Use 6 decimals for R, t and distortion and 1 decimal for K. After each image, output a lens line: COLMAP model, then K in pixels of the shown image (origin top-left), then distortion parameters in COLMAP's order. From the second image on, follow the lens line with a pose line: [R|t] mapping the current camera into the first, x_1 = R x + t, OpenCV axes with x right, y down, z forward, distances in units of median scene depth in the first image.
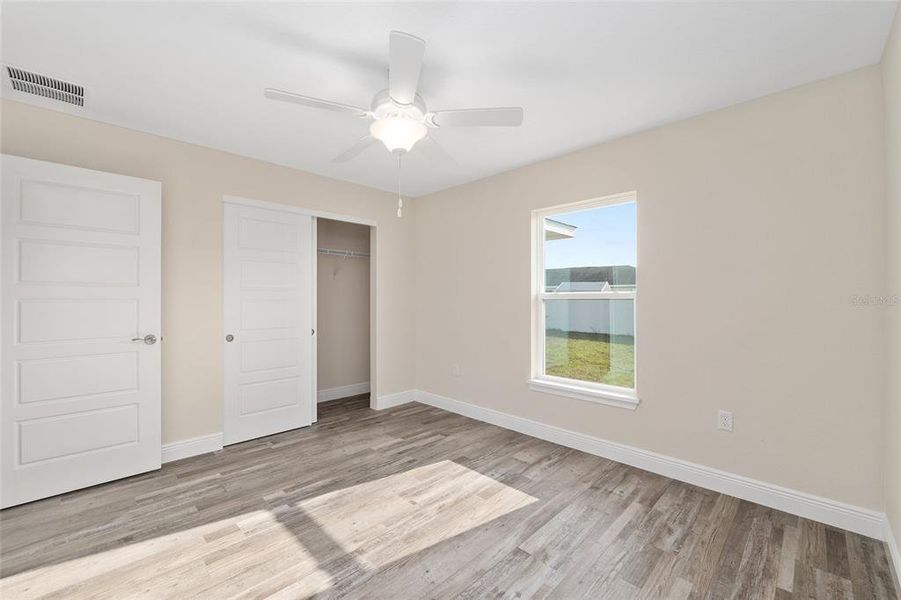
lens RADIAL K [[366.7, 0, 449.6], [0, 366.7, 303.0], [0, 0, 1]] dist [-0.011911, 0.000138]
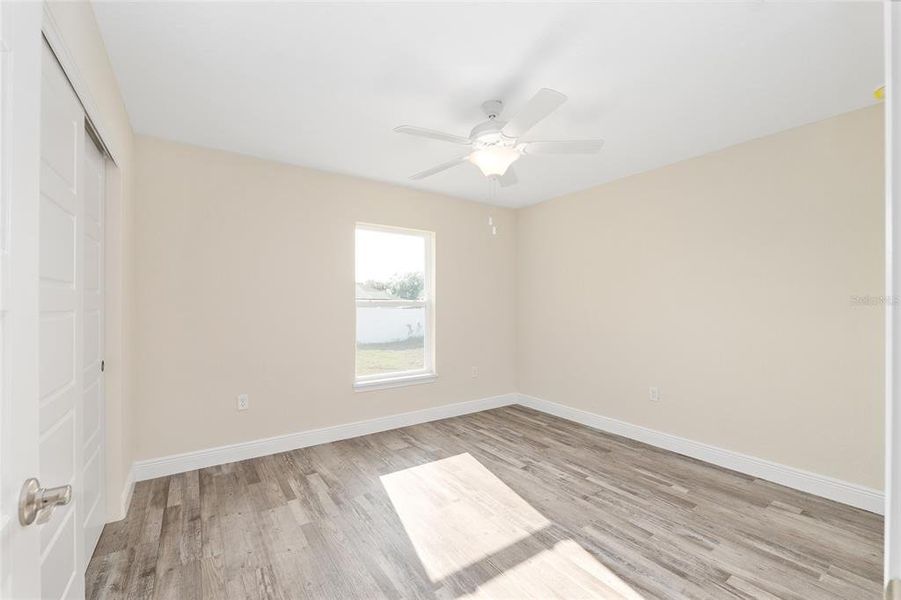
lens RADIAL K [[366.7, 0, 449.6], [0, 366.7, 303.0], [0, 0, 1]] dist [-0.011911, 0.000138]
pose [[0.192435, 0.002593, 0.981306, -0.947679], [0.009220, 0.999948, -0.004451, -0.012836], [-0.981266, 0.009904, 0.192401, 0.679648]]
